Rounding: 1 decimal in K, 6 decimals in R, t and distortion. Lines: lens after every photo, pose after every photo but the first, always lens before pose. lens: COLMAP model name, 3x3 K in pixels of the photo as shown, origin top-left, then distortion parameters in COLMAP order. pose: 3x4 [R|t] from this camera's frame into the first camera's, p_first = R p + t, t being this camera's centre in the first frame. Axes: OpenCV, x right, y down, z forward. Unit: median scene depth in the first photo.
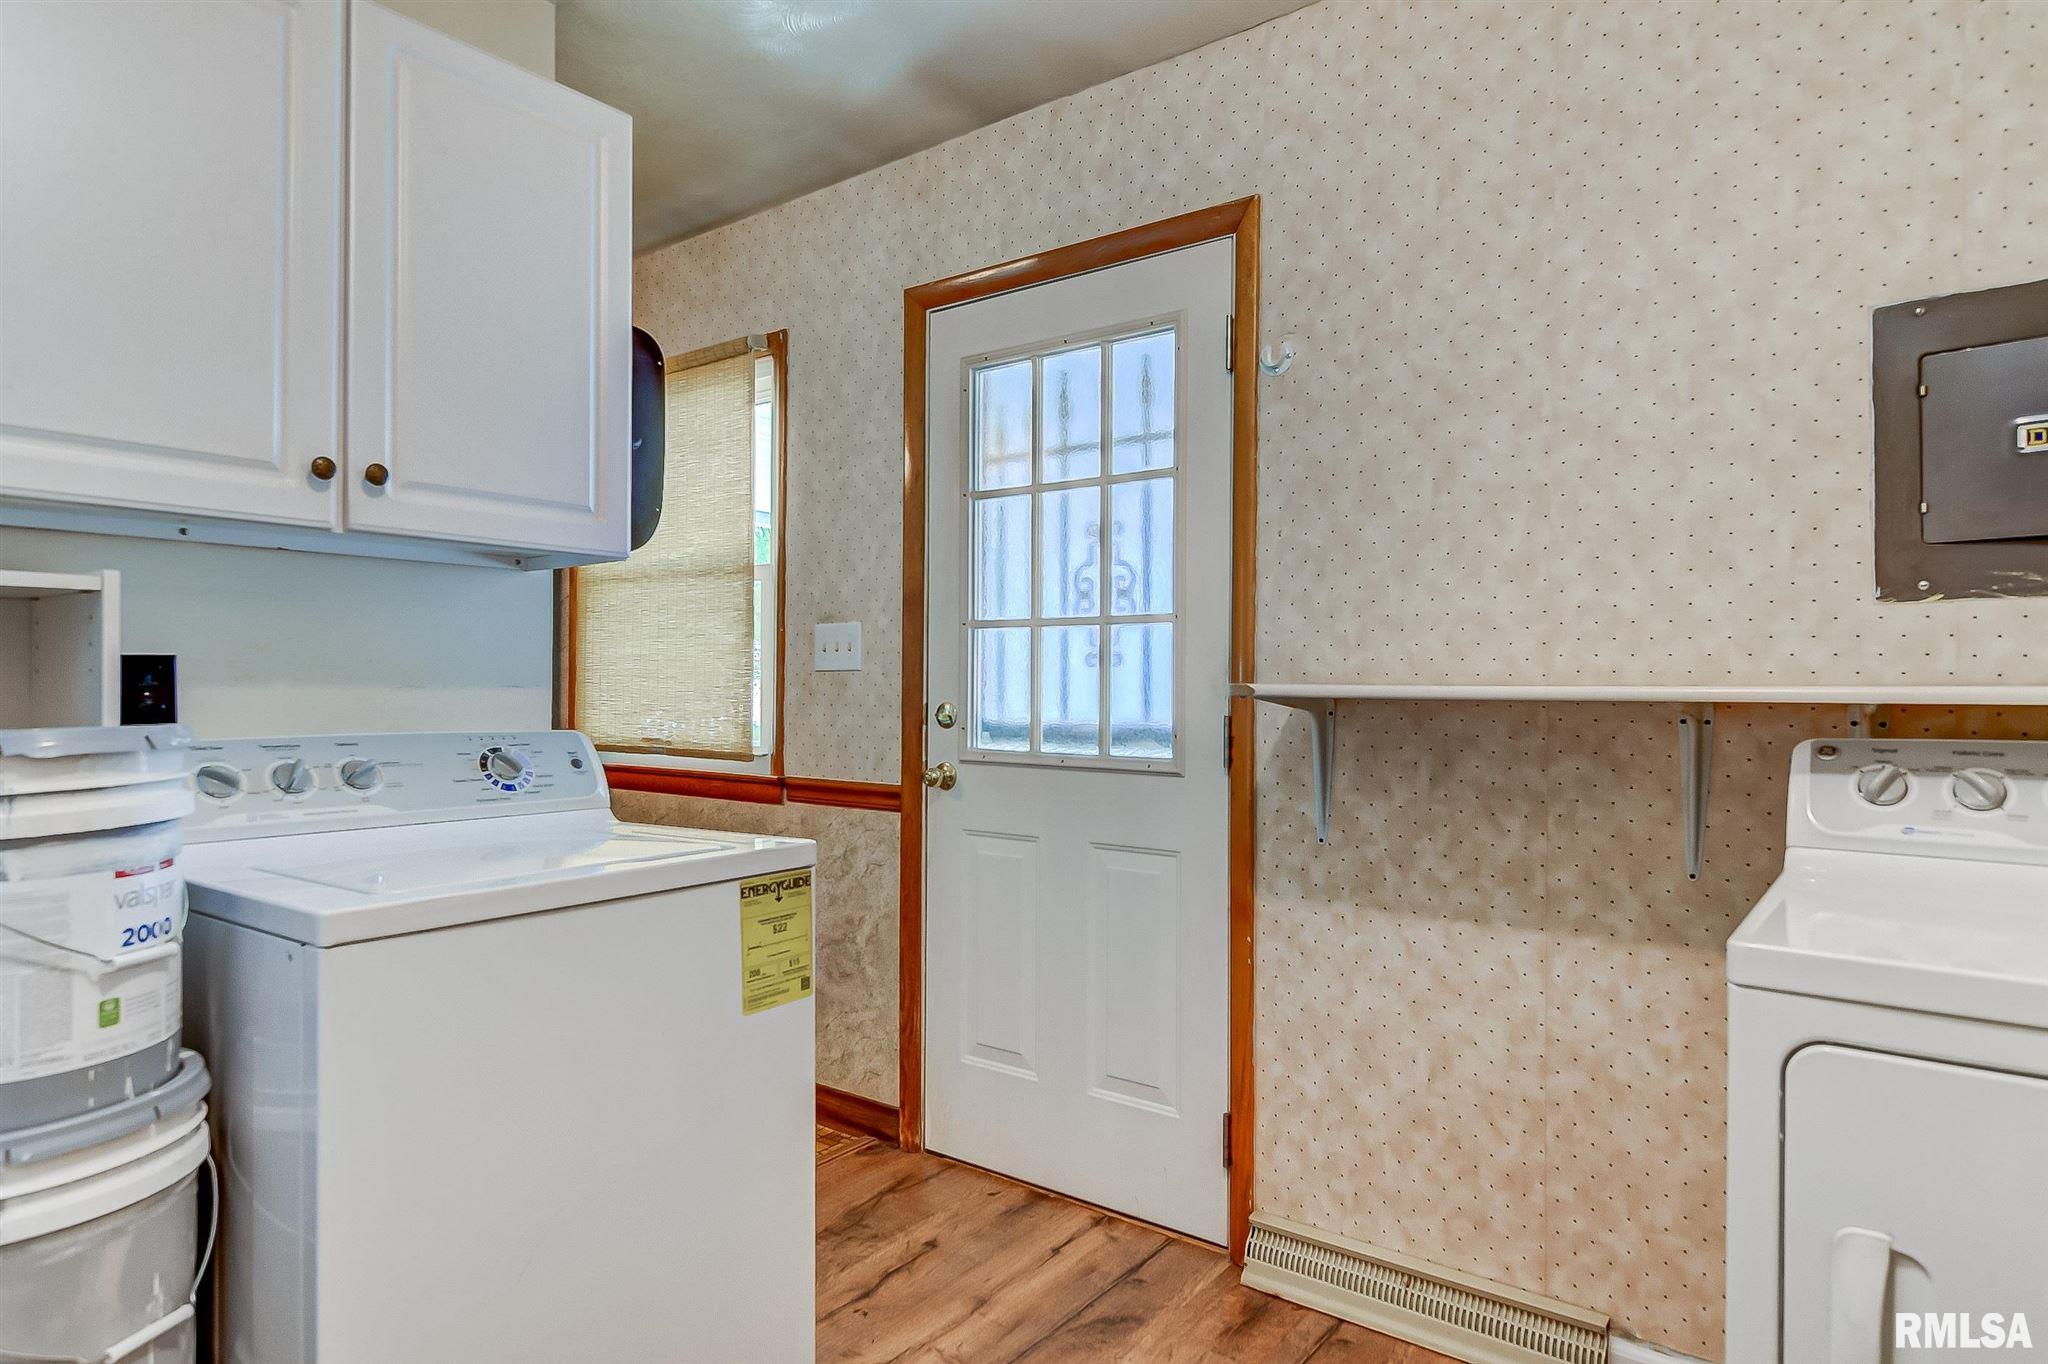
lens RADIAL K [[1066.9, 0, 1023.2], [0, 1066.9, 672.6], [0, 0, 1]] dist [0.003323, -0.000346]
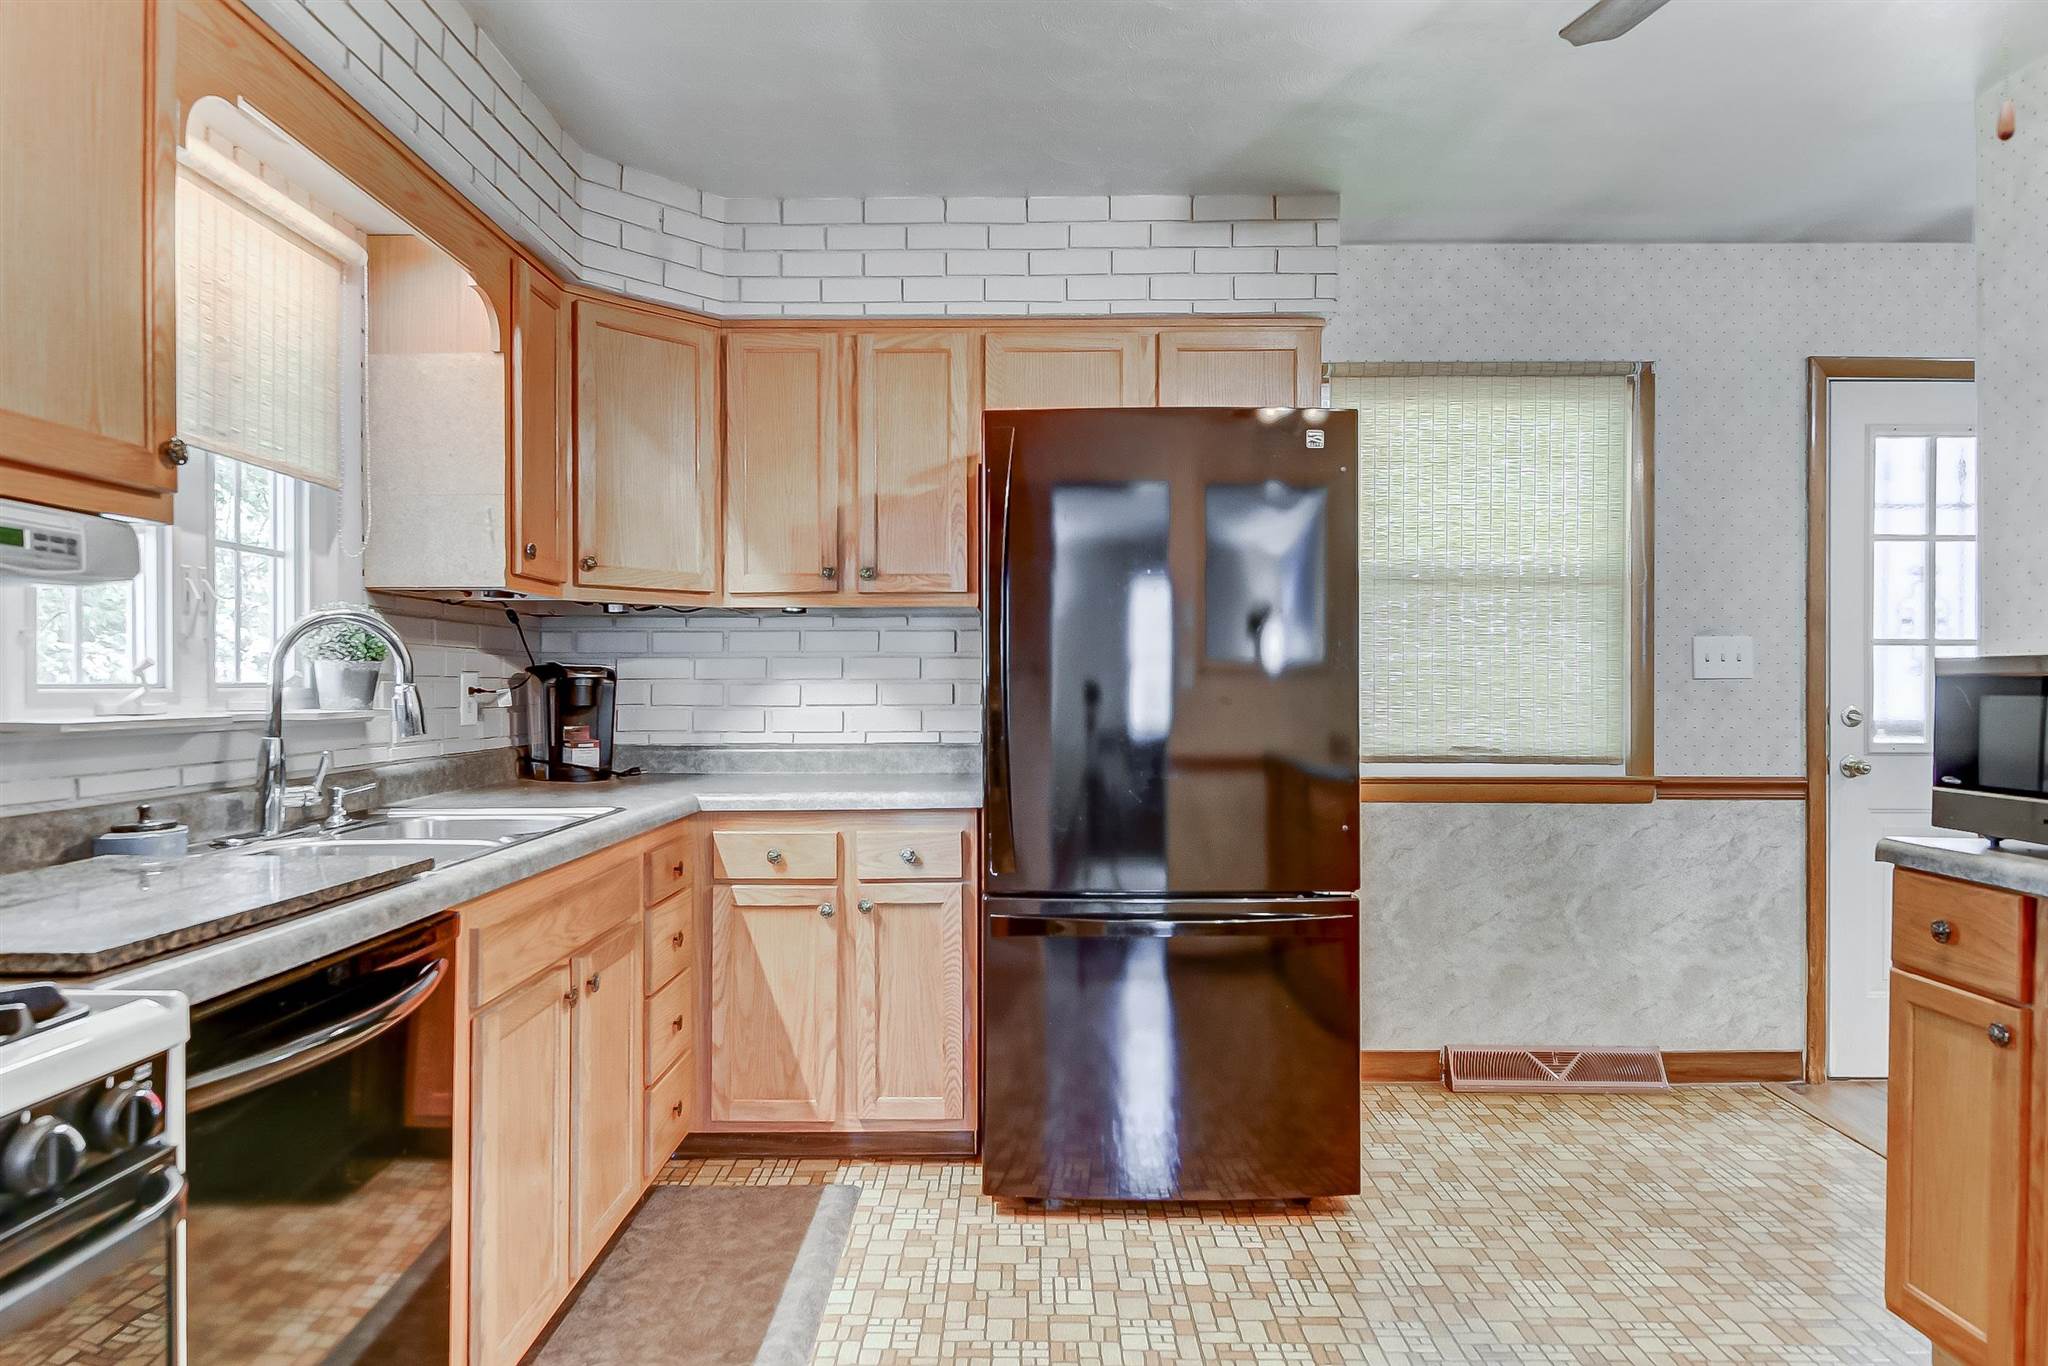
lens RADIAL K [[1218.1, 0, 1020.2], [0, 1218.1, 680.6], [0, 0, 1]] dist [0.012827, -0.001857]
pose [[0.817790, 0.003744, 0.575505, -1.589951], [-0.004537, 0.999990, -0.000059, 0.003718], [-0.575499, -0.002563, 0.817798, 0.389687]]
